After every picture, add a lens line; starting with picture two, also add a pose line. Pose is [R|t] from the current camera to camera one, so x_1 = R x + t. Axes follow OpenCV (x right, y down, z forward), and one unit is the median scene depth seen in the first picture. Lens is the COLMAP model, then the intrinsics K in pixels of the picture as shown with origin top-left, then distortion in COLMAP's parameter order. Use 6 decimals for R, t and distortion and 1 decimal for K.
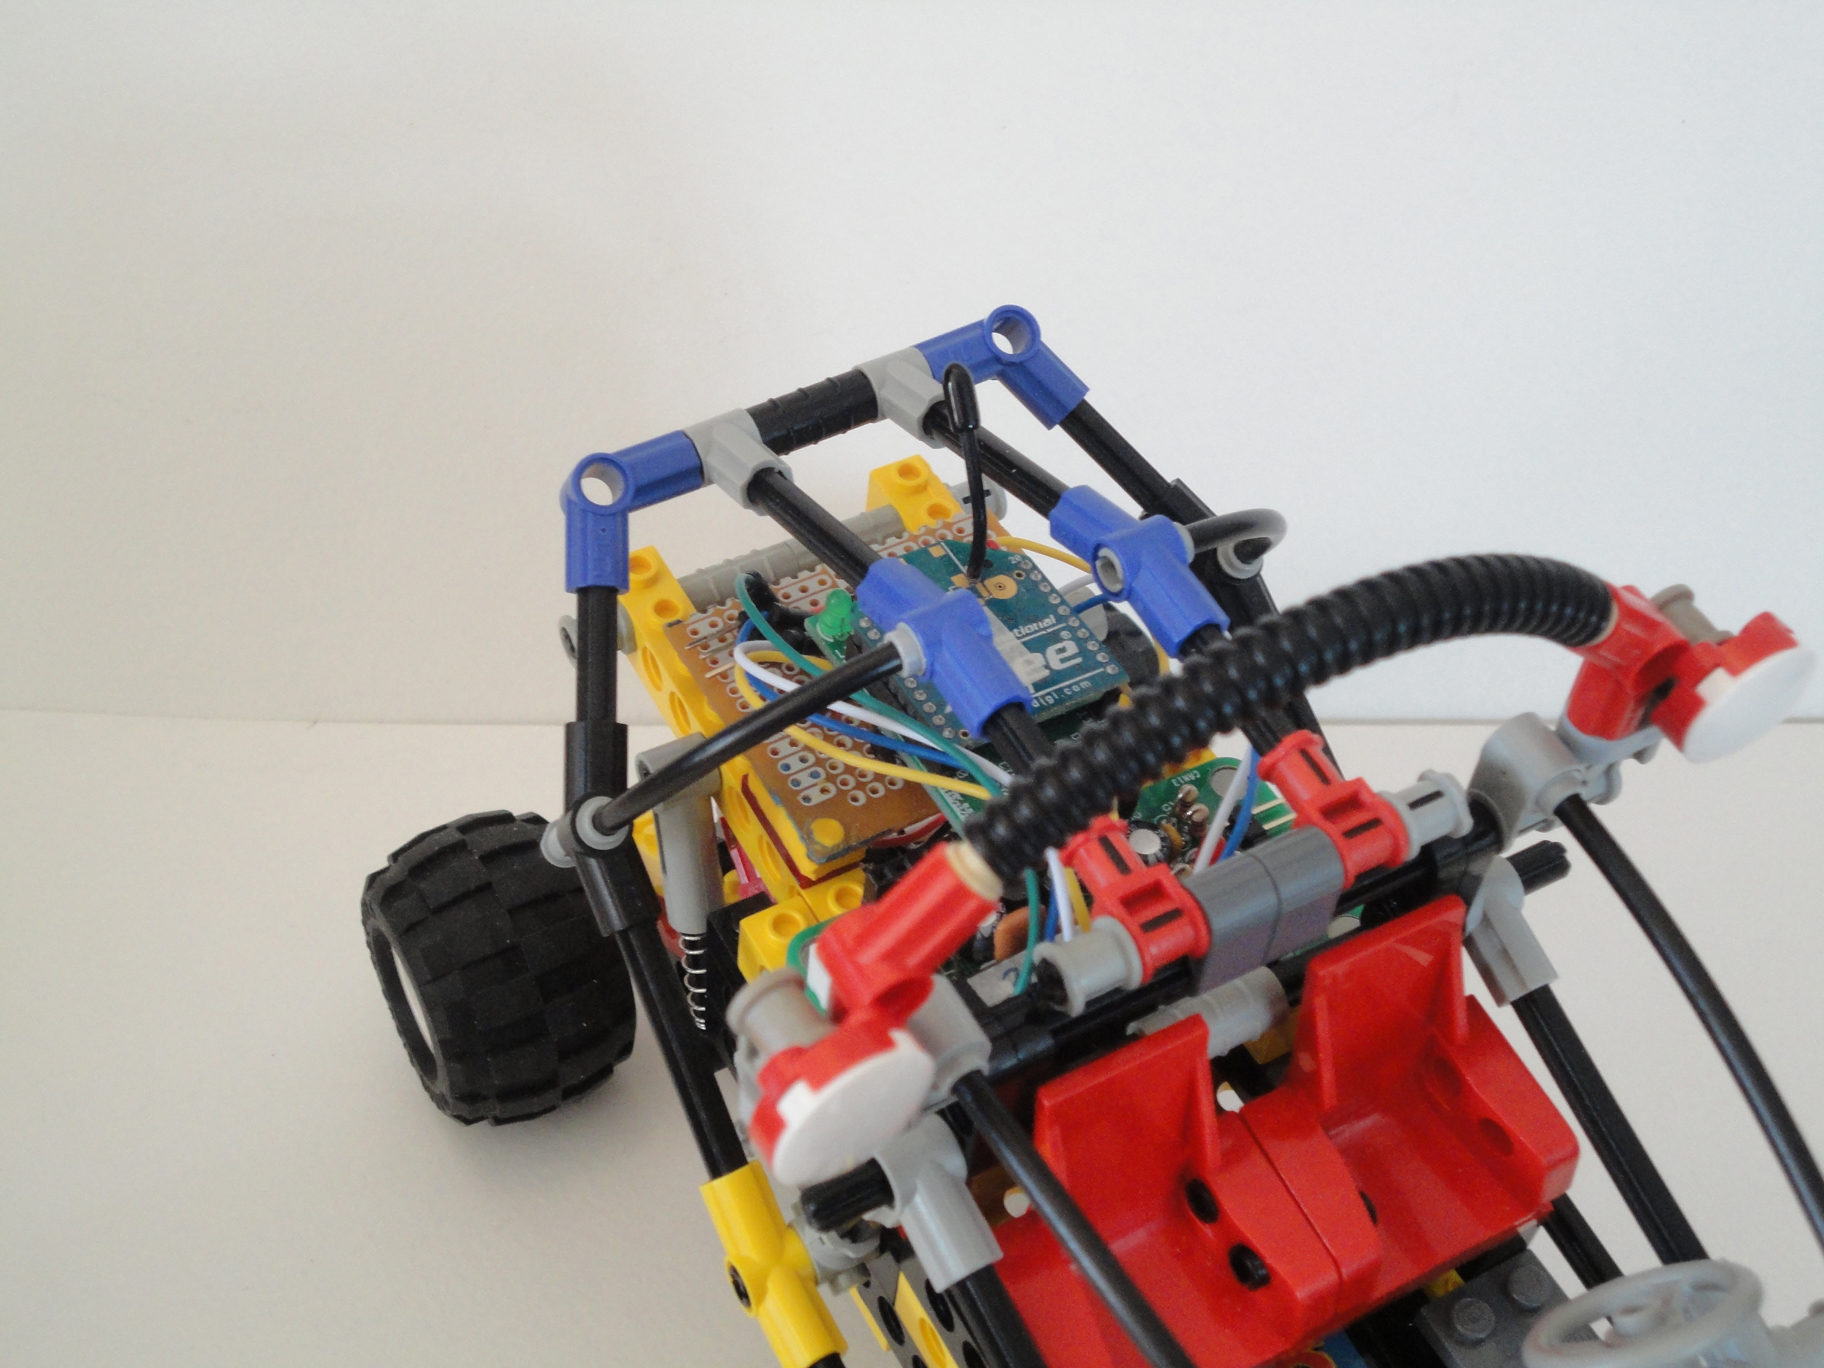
lens RADIAL K [[2390.3, 0, 947.2], [0, 2390.3, 692.6], [0, 0, 1]] dist [0.017755, 0.000000]
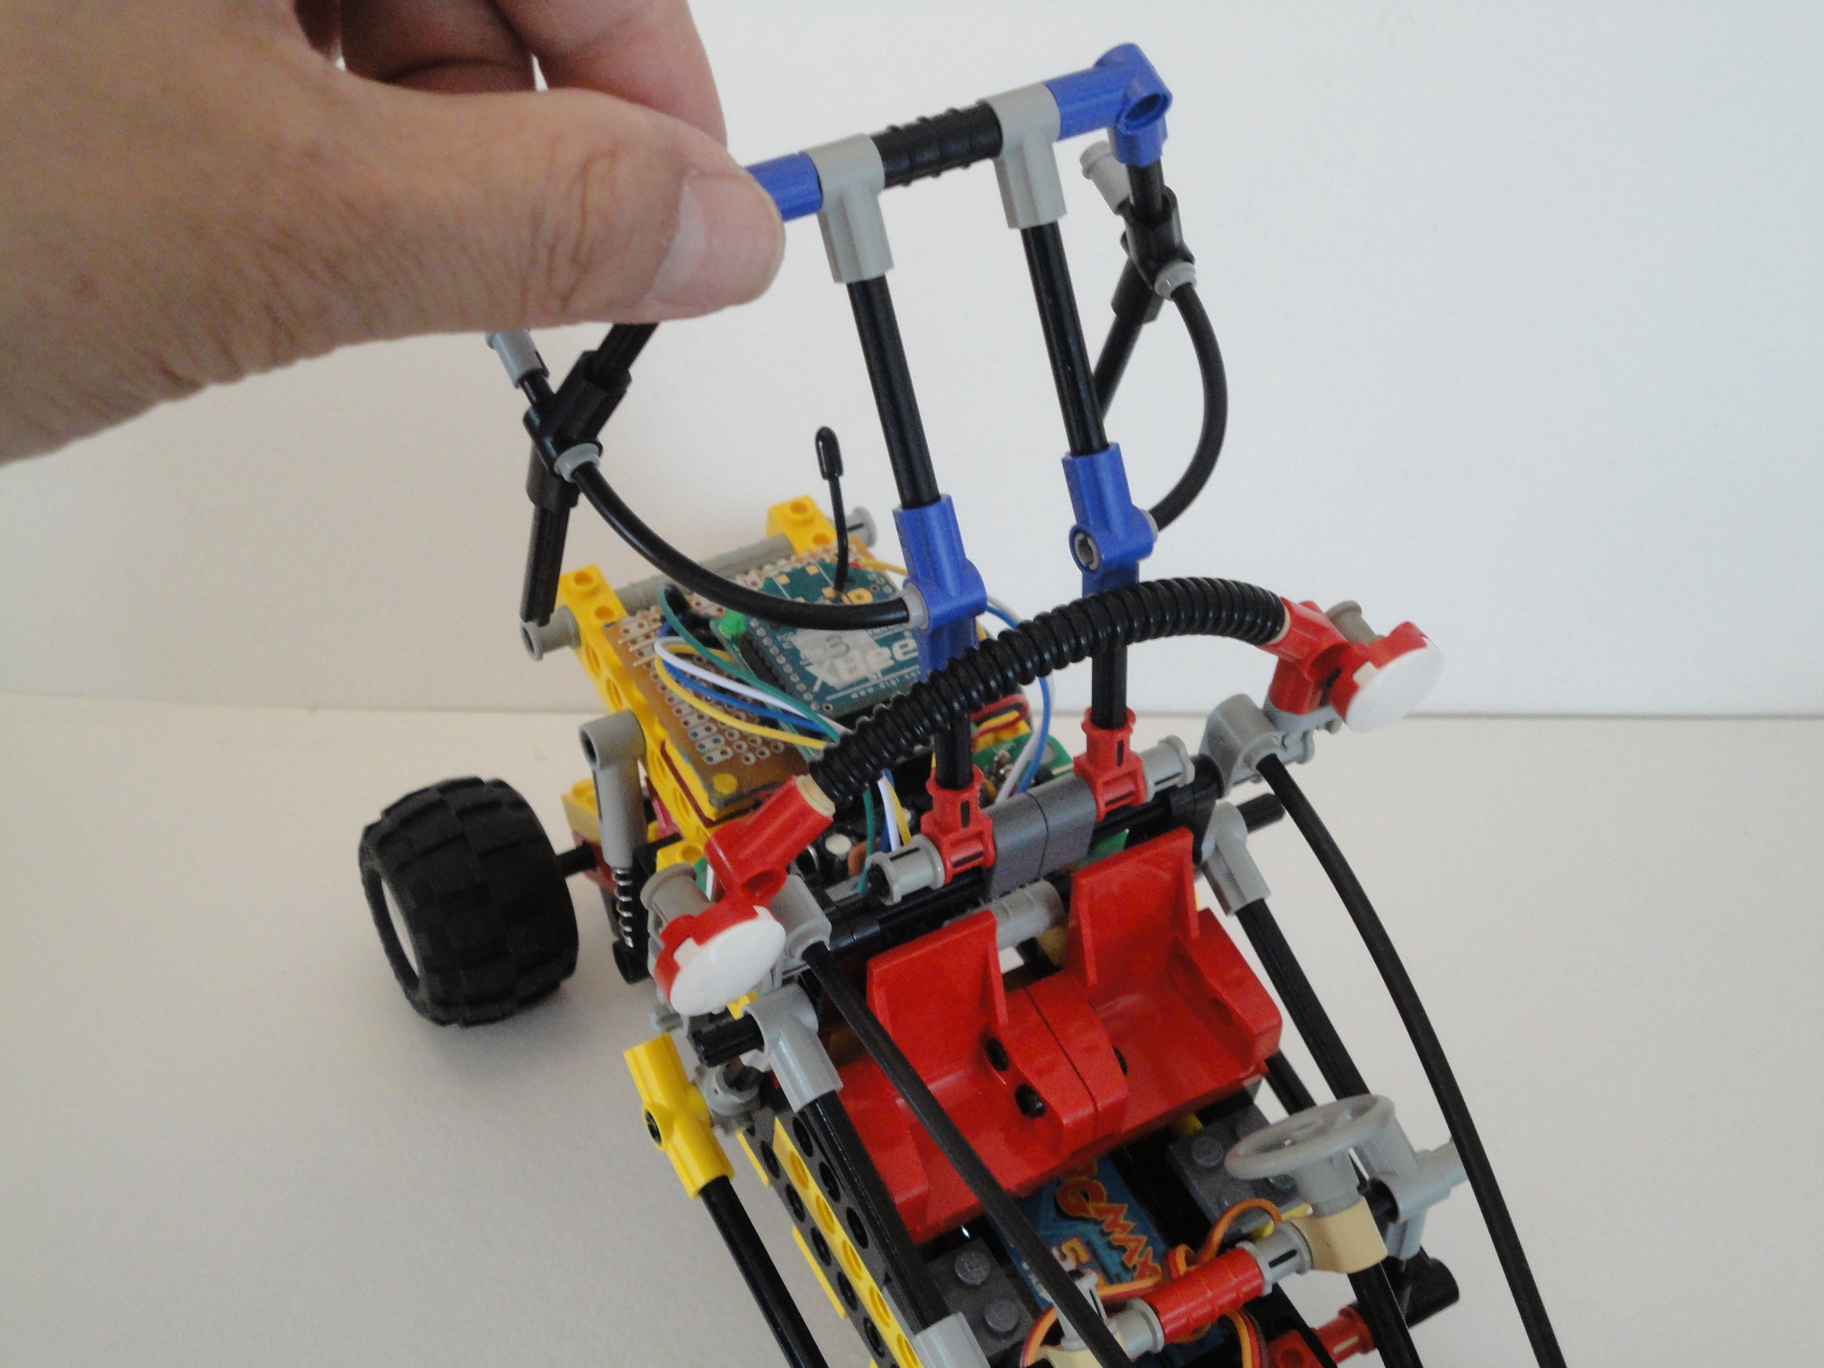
lens RADIAL K [[2390.3, 0, 938.6], [0, 2390.3, 674.1], [0, 0, 1]] dist [0.017755, 0.000000]
pose [[0.999854, 0.009097, 0.014436, 0.049954], [-0.008845, 0.999809, -0.017448, 0.021241], [-0.014592, 0.017318, 0.999744, -0.329967]]
